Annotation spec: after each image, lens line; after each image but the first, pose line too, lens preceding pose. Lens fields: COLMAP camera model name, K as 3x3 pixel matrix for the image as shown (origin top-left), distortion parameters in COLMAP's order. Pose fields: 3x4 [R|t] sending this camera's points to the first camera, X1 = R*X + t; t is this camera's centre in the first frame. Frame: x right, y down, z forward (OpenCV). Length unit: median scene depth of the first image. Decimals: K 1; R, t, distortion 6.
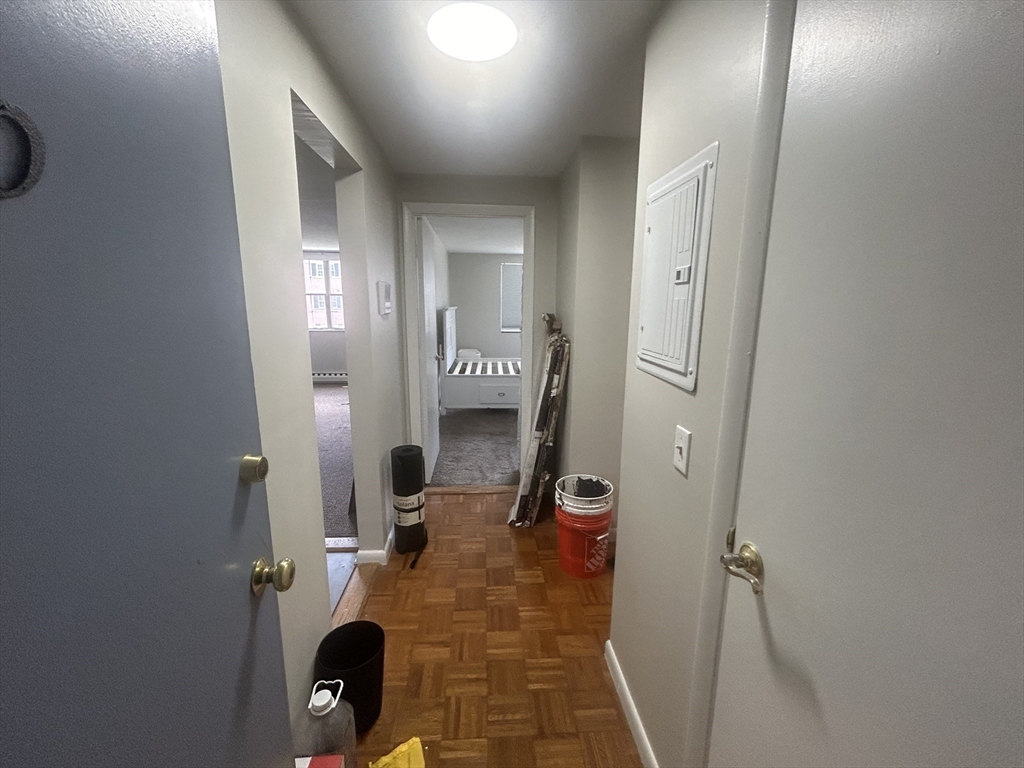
lens RADIAL K [[416.3, 0, 511.8], [0, 416.3, 383.4], [0, 0, 1]] dist [0.000172, -0.000425]
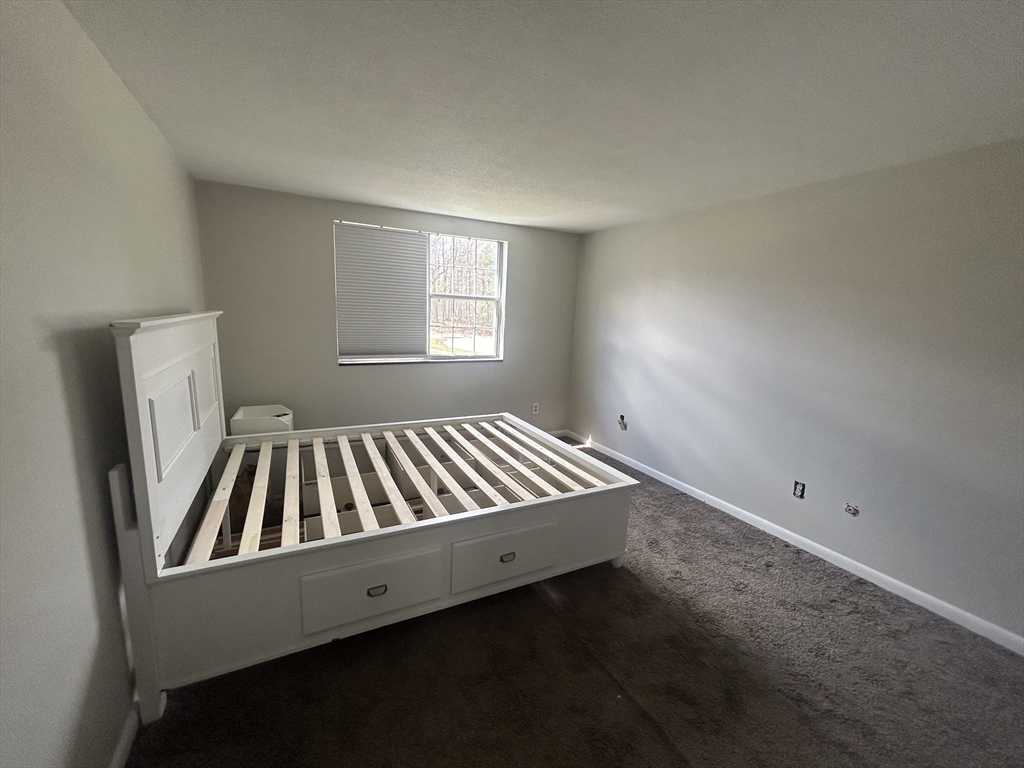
lens RADIAL K [[416.3, 0, 513.2], [0, 416.3, 383.6], [0, 0, 1]] dist [0.000172, -0.000425]
pose [[0.912379, -0.052572, 0.405957, -0.040503], [0.055498, 0.998448, 0.004569, -0.100641], [-0.405567, 0.018361, 0.913881, 0.517175]]
